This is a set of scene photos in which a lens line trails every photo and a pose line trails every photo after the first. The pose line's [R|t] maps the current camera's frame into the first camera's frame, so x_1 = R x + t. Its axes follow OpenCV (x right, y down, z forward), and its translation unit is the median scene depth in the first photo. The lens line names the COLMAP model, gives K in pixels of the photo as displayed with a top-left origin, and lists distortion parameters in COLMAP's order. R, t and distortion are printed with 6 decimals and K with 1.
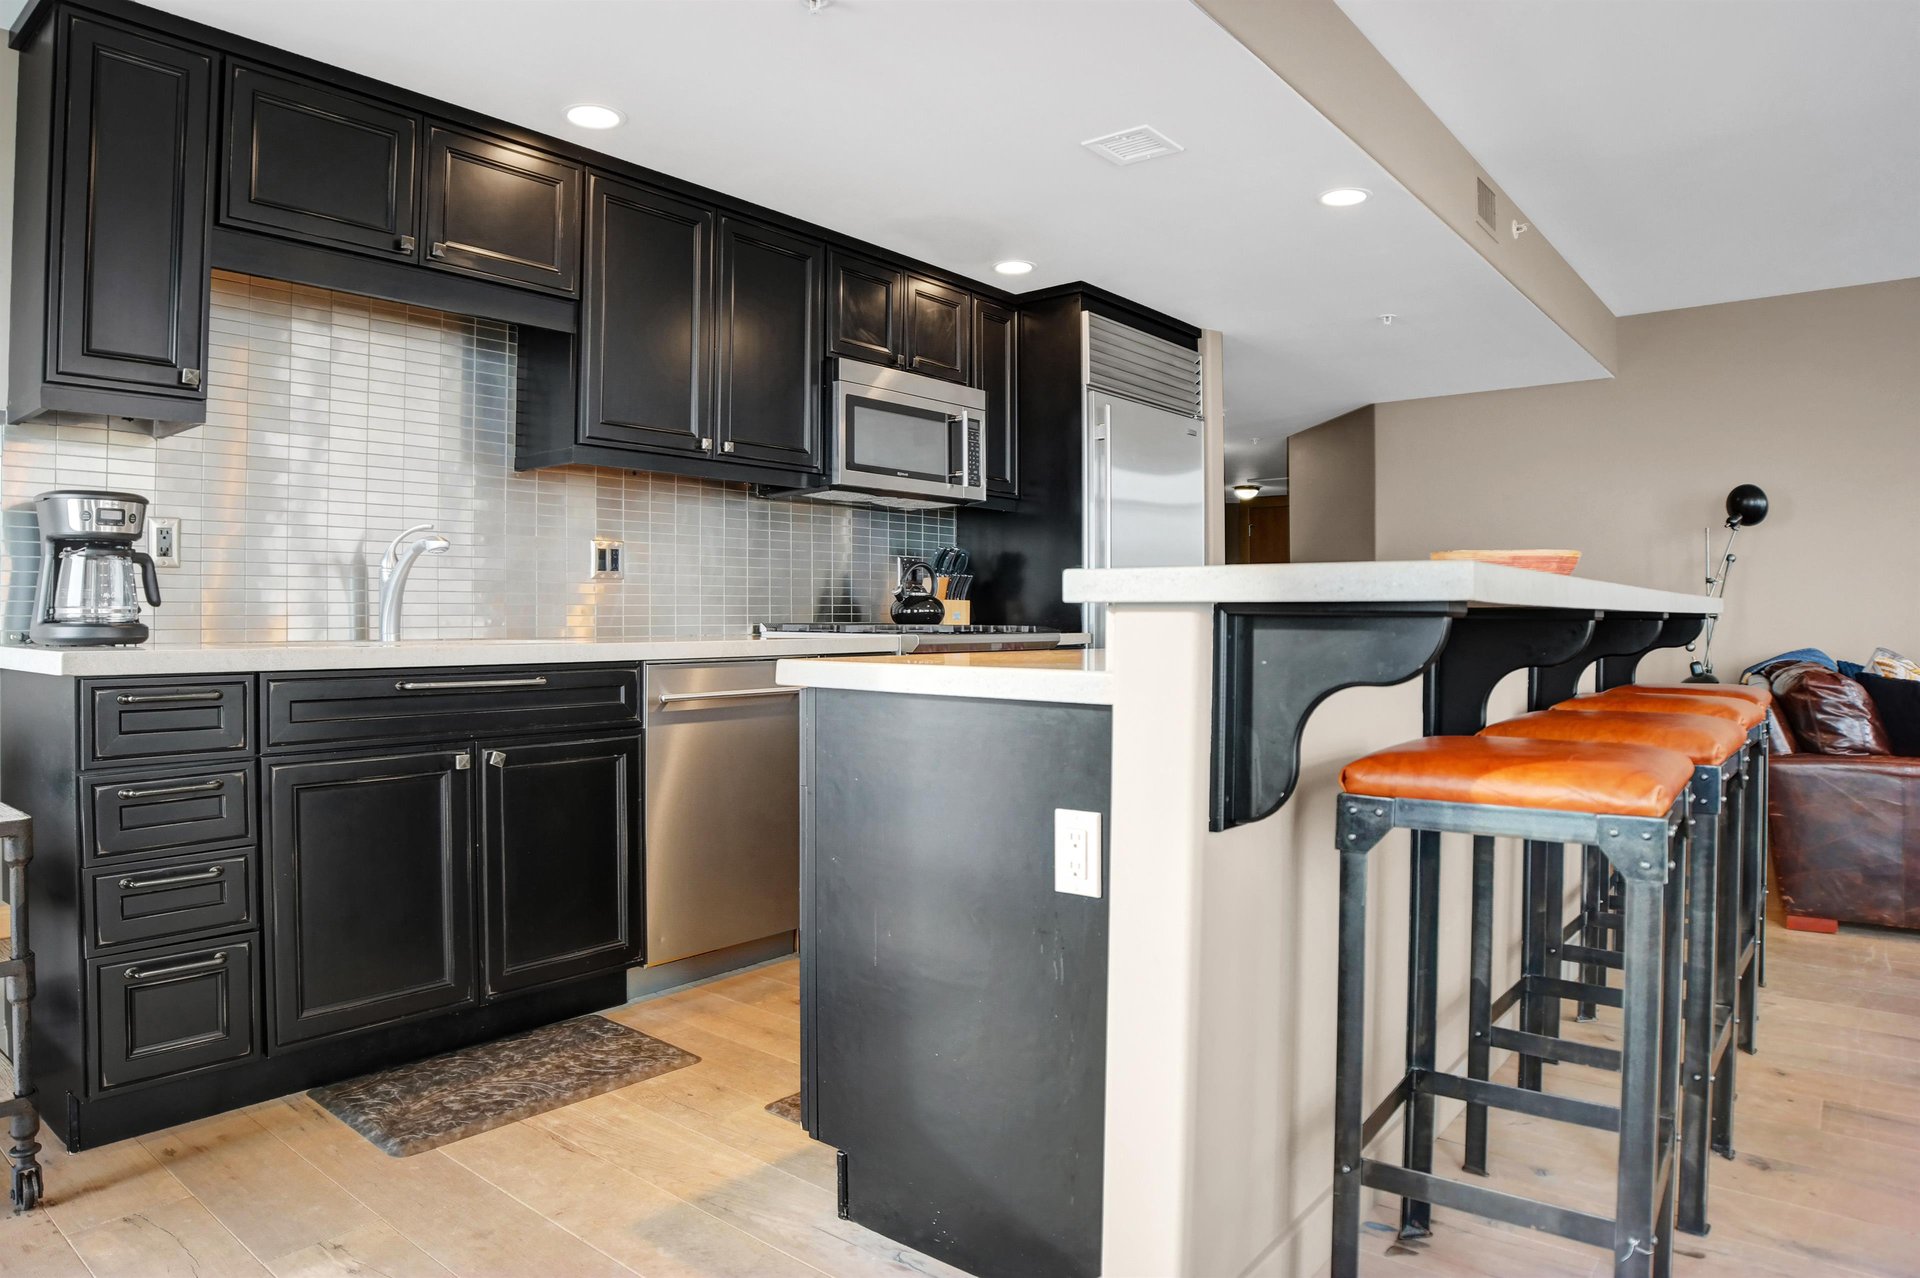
lens RADIAL K [[1191.3, 0, 956.1], [0, 1191.3, 598.6], [0, 0, 1]] dist [-0.117728, 0.044766]
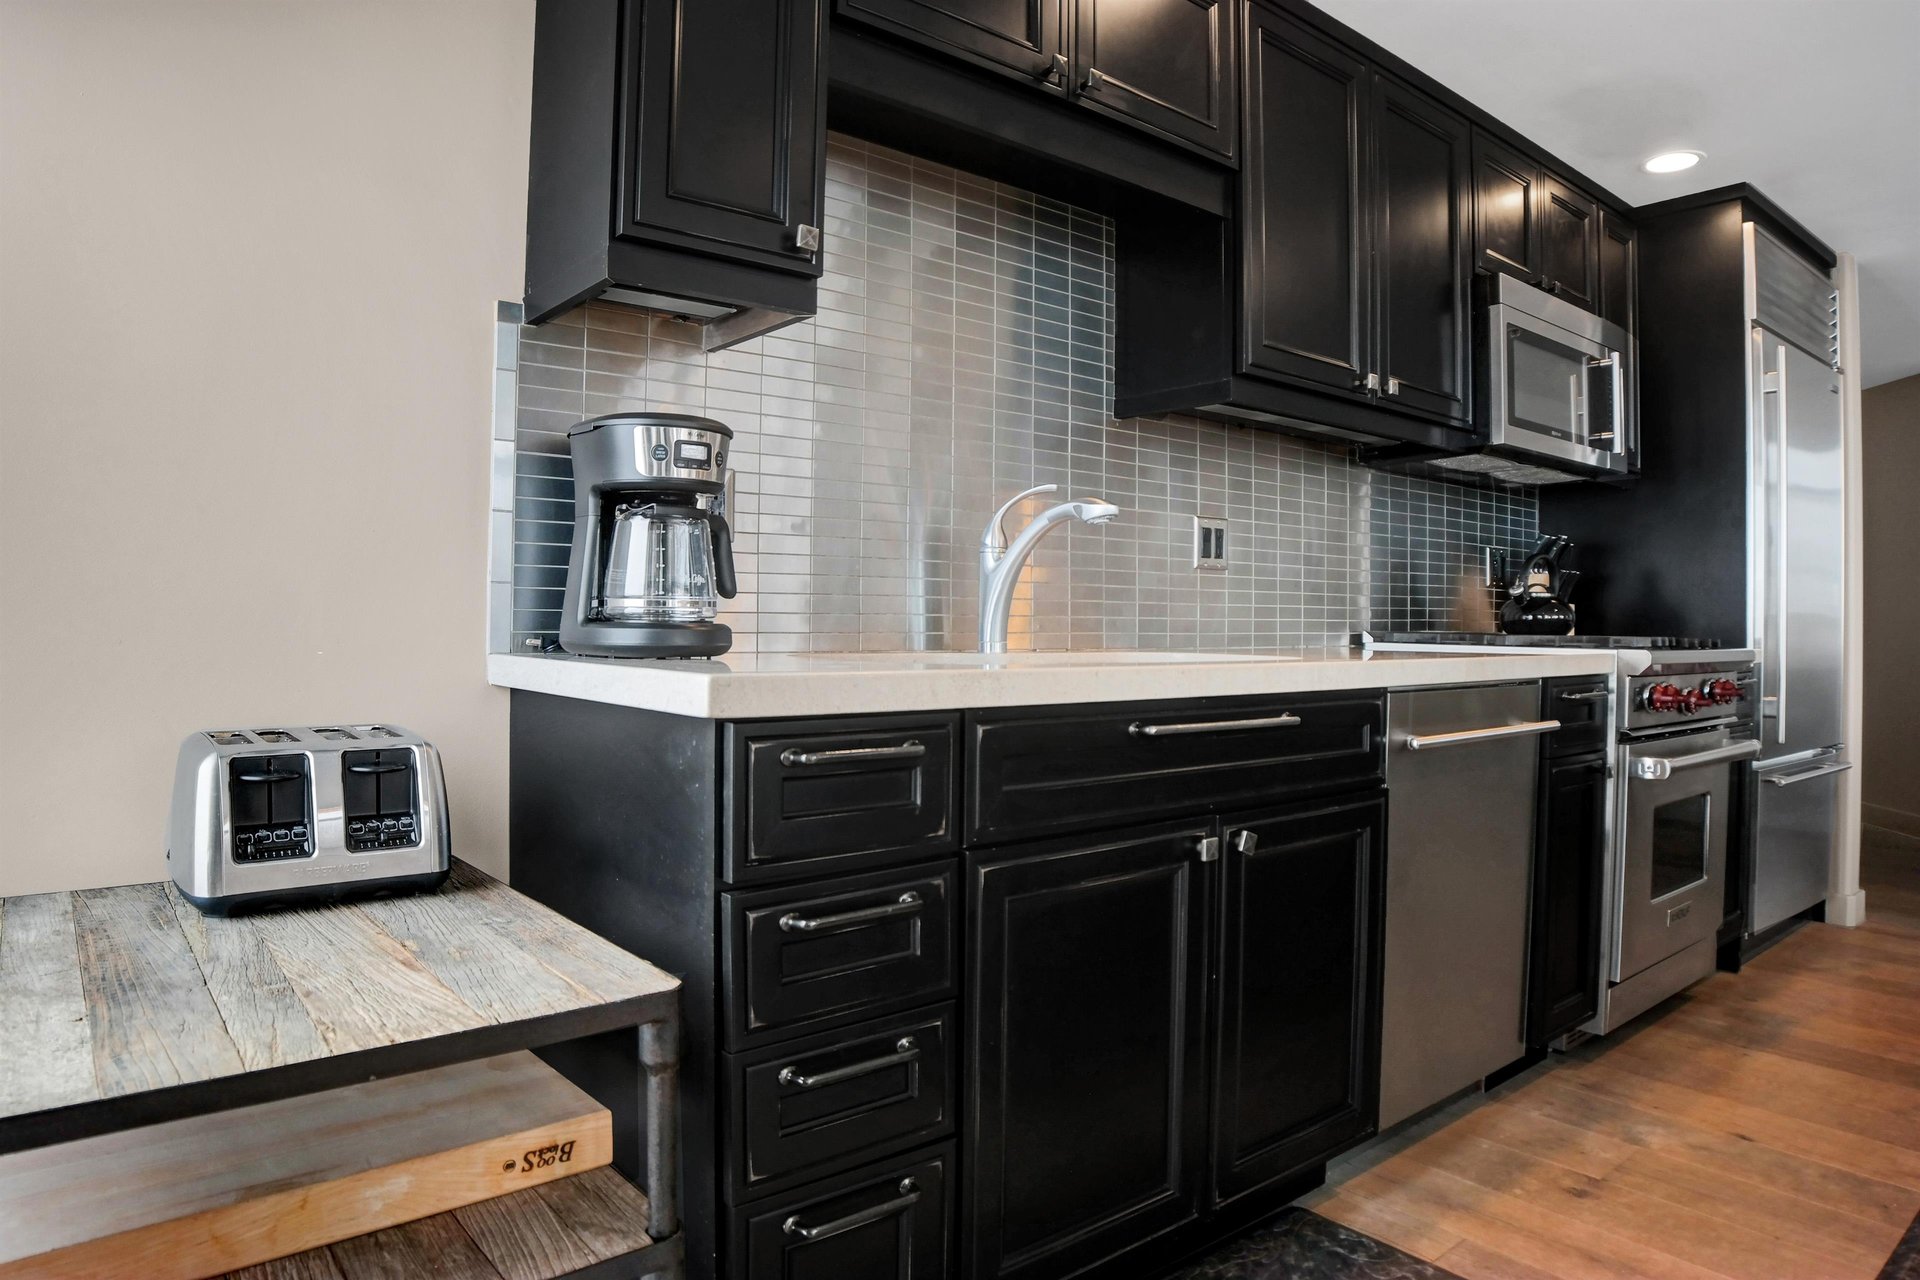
lens RADIAL K [[1191.3, 0, 956.1], [0, 1191.3, 599.6], [0, 0, 1]] dist [-0.117728, 0.044766]
pose [[0.981100, 0.008882, -0.193300, -0.382817], [-0.009673, 0.999948, -0.003151, 0.007508], [0.193262, 0.004961, 0.981135, 0.305358]]
